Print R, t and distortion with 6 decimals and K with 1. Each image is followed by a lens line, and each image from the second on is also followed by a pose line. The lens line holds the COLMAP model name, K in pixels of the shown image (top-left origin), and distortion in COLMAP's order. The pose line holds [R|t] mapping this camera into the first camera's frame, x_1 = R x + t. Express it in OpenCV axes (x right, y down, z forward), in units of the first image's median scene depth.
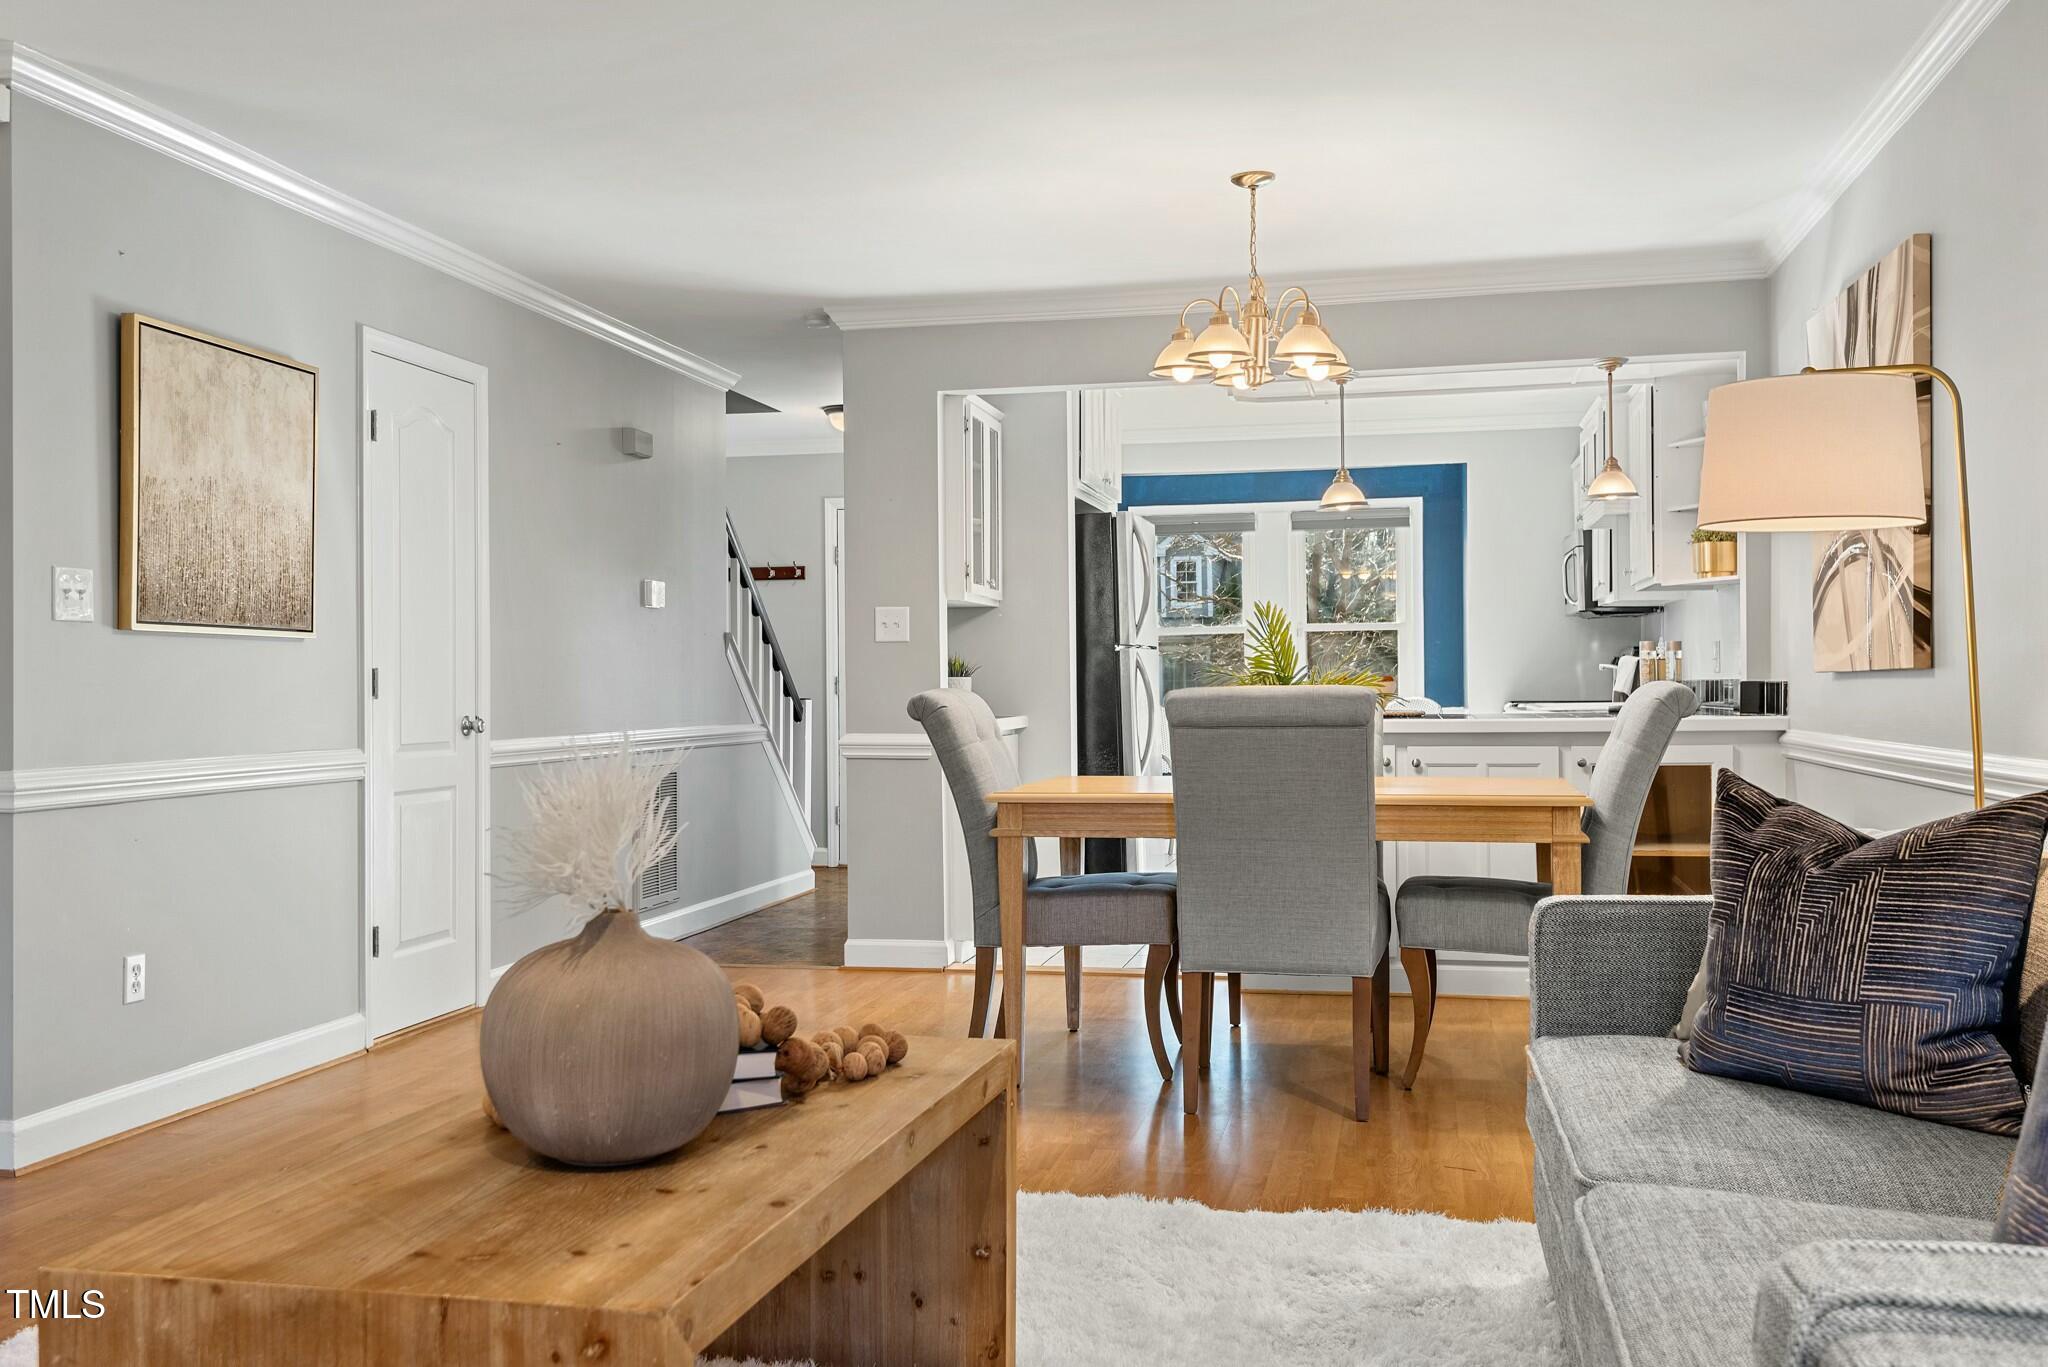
lens RADIAL K [[1812.5, 0, 1027.7], [0, 1812.5, 681.6], [0, 0, 1]] dist [0.025798, -0.037158]
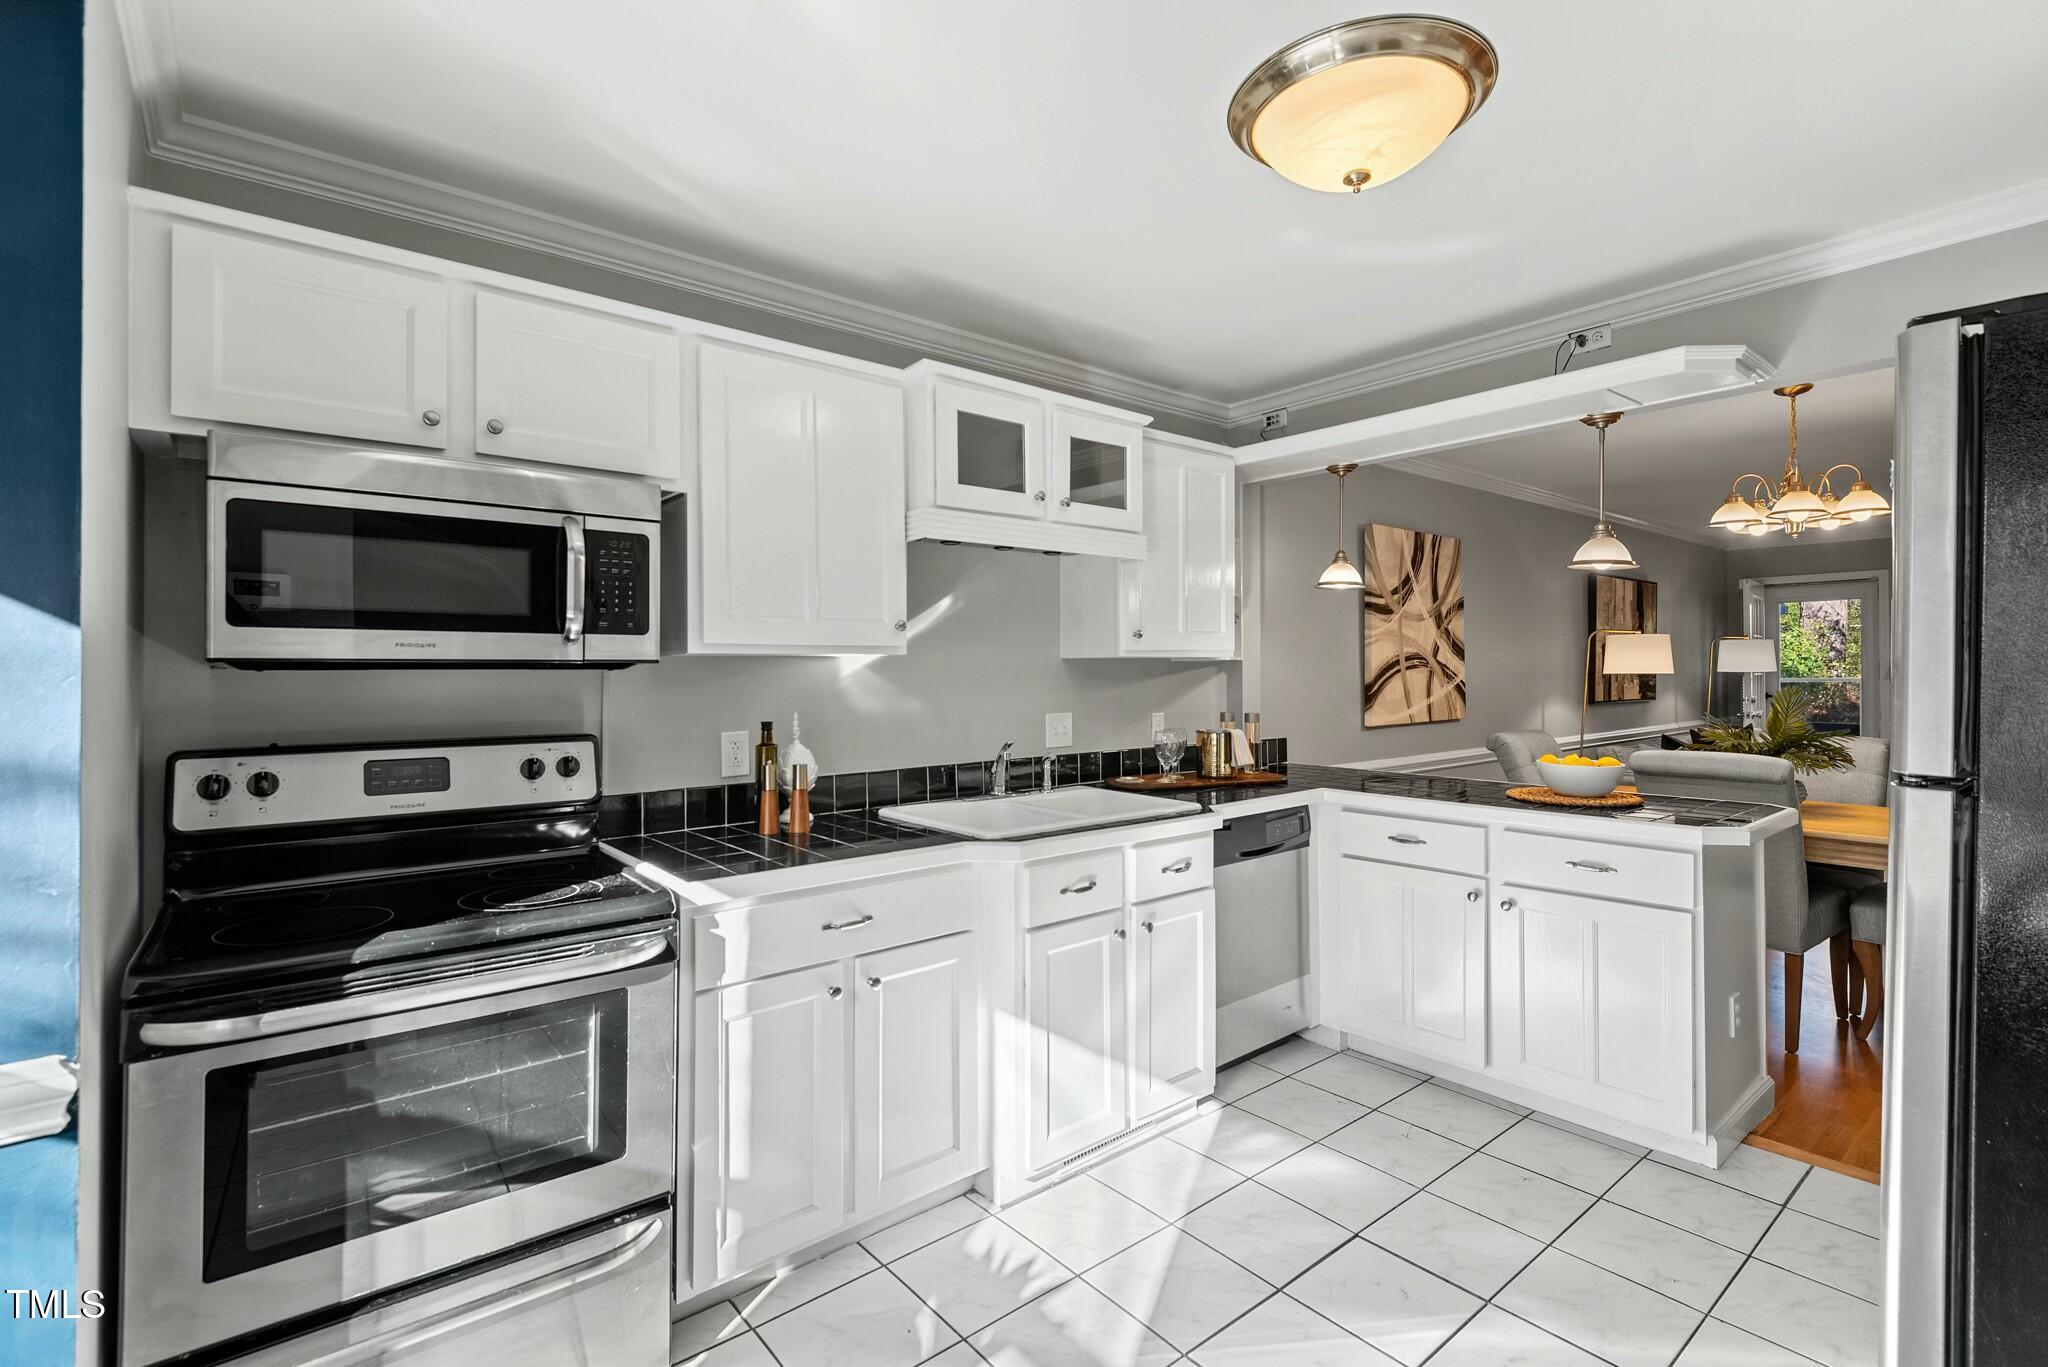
lens RADIAL K [[928.1, 0, 994.2], [0, 928.1, 666.0], [0, 0, 1]] dist [0.005496, -0.006034]
pose [[-0.766011, 0.016368, 0.642619, 0.154939], [0.013034, 0.999866, -0.009931, -0.066338], [-0.642696, 0.000769, -0.766121, 2.158179]]
